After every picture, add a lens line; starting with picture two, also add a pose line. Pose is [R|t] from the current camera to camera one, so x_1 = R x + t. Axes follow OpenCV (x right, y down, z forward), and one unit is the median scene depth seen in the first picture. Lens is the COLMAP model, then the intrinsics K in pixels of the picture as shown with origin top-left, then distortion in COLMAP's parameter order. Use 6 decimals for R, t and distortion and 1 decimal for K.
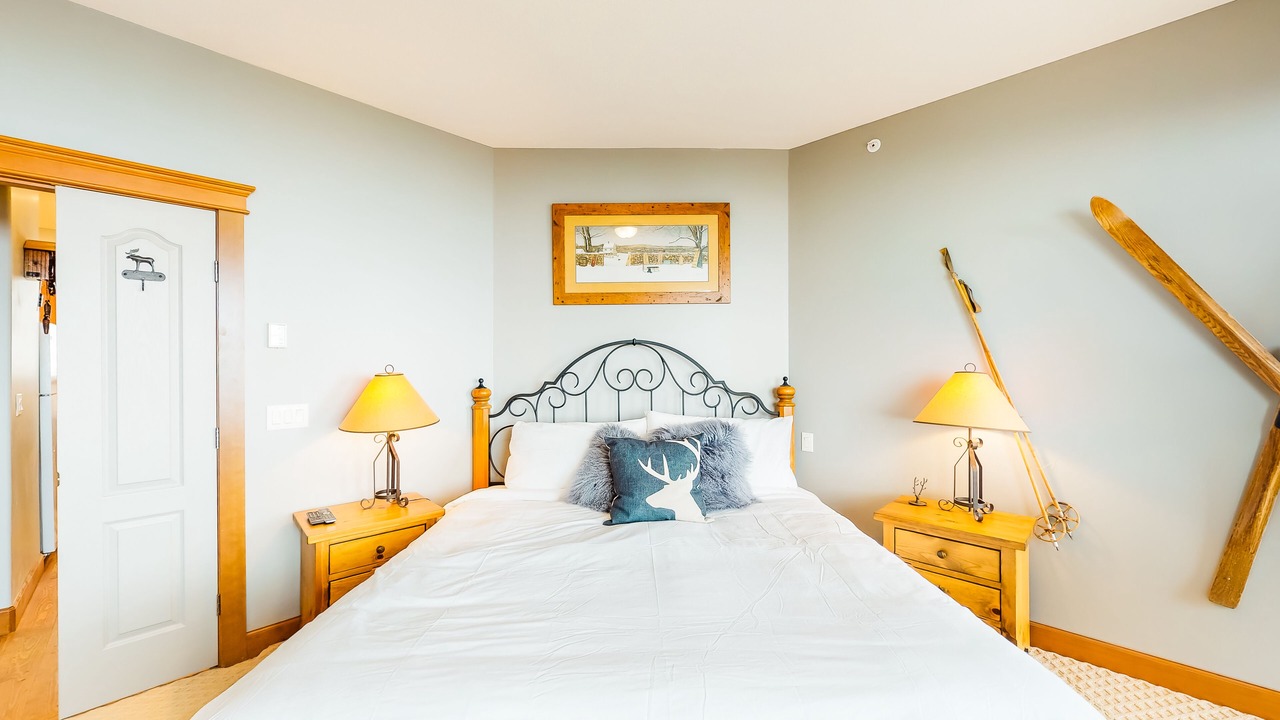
lens RADIAL K [[482.1, 0, 640.7], [0, 482.1, 361.9], [0, 0, 1]] dist [0.001665, -0.000072]
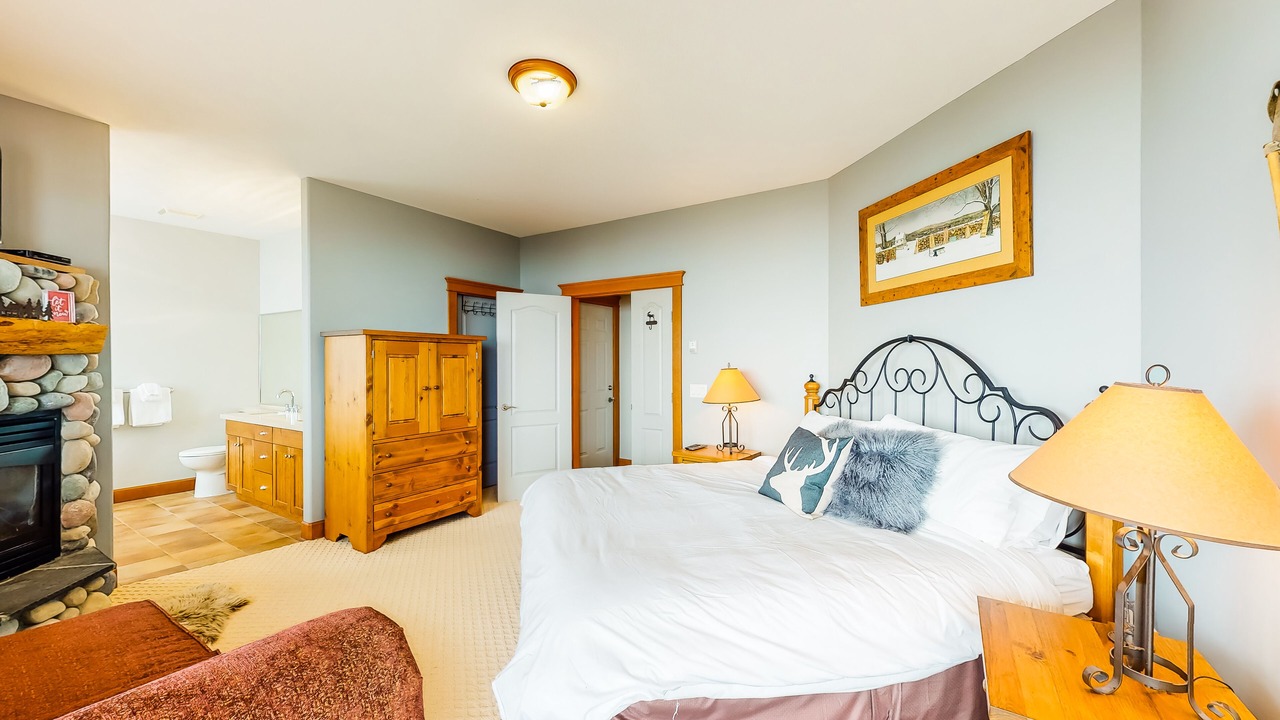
lens RADIAL K [[482.1, 0, 640.7], [0, 482.1, 361.9], [0, 0, 1]] dist [0.001665, -0.000072]
pose [[0.203041, 0.003347, -0.979165, 0.766356], [0.002398, 0.999989, 0.003916, -0.002676], [0.979167, -0.003143, 0.203031, 0.320532]]
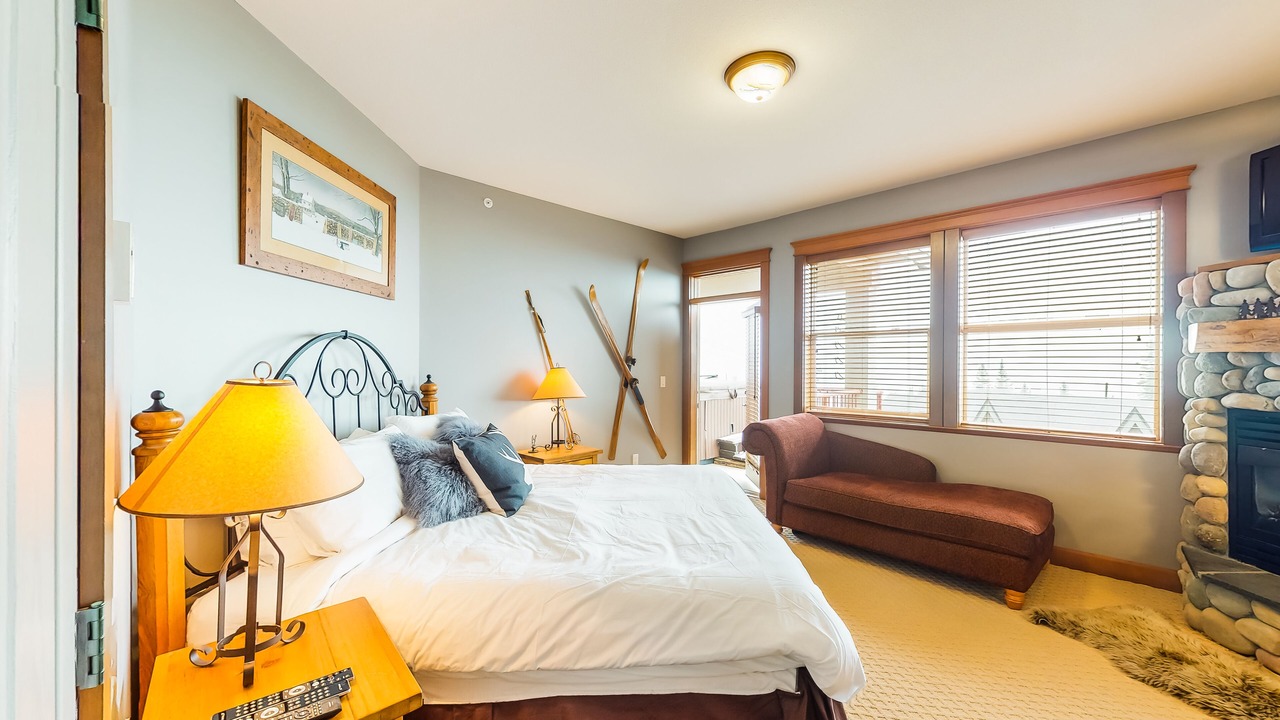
lens RADIAL K [[482.1, 0, 640.7], [0, 482.1, 361.9], [0, 0, 1]] dist [0.001665, -0.000072]
pose [[0.016154, 0.005529, 0.999854, -0.794833], [-0.004162, 0.999976, -0.005462, 0.005812], [-0.999861, -0.004074, 0.016177, 0.497735]]
